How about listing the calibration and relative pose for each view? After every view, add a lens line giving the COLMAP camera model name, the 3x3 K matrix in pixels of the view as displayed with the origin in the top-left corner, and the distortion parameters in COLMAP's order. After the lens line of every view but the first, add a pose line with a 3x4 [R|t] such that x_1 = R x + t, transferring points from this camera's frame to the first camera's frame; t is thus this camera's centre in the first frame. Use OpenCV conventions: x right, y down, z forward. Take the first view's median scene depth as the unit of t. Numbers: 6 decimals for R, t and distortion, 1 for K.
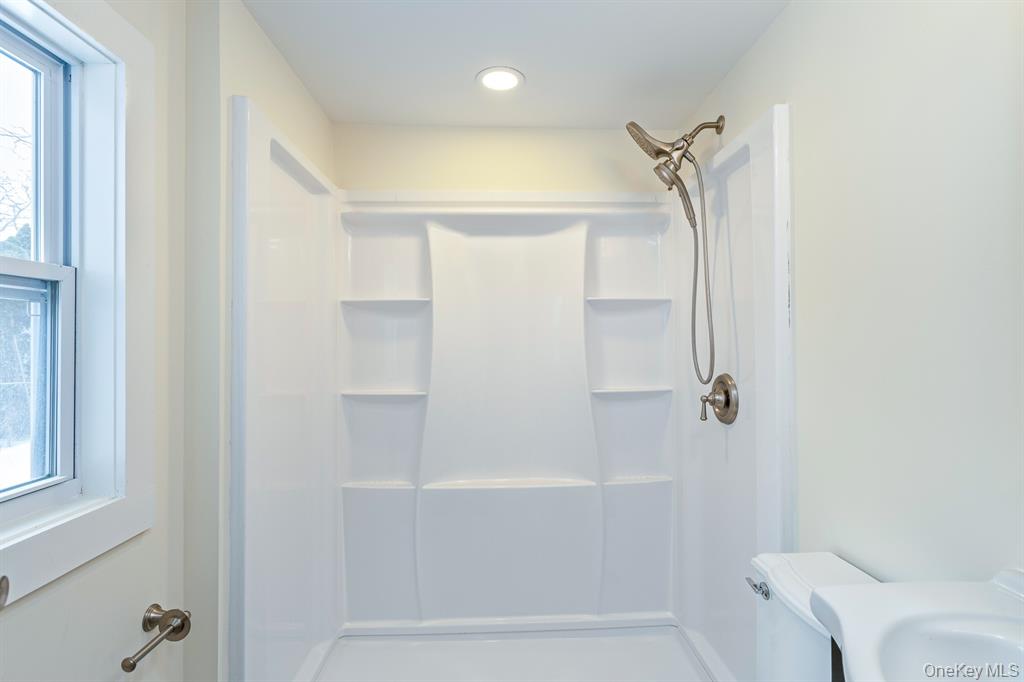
lens RADIAL K [[488.5, 0, 498.2], [0, 488.5, 335.5], [0, 0, 1]] dist [0.002759, 0.000523]
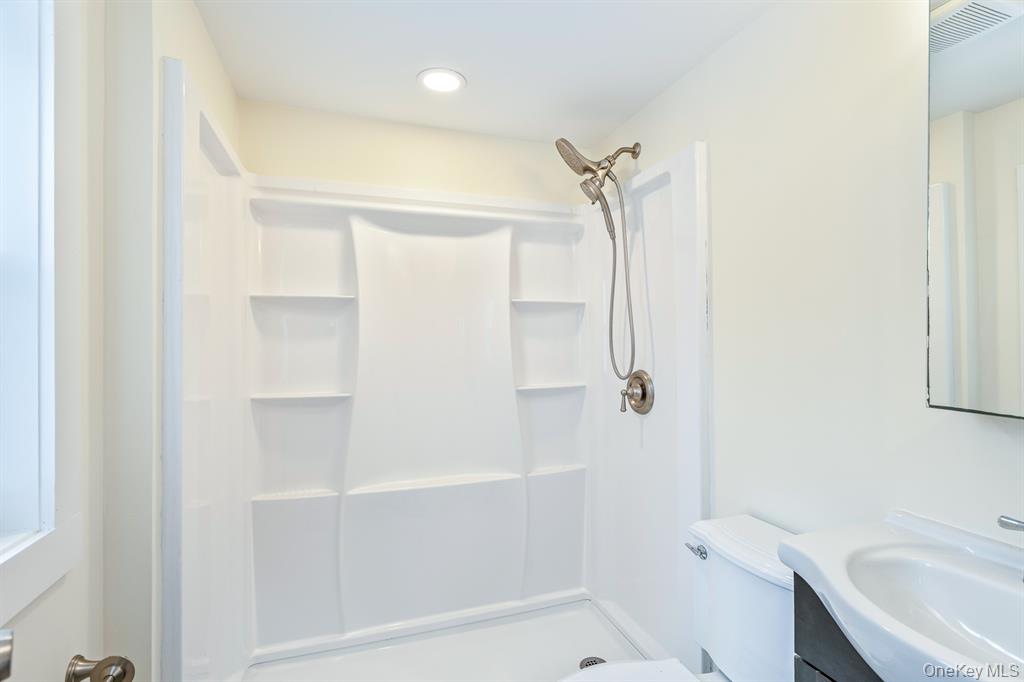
lens RADIAL K [[488.5, 0, 498.2], [0, 488.5, 335.5], [0, 0, 1]] dist [0.002759, 0.000523]
pose [[0.960332, 0.006454, 0.278785, -0.144168], [-0.006953, 0.999976, 0.000800, -0.000771], [-0.278773, -0.002707, 0.960353, 0.000201]]
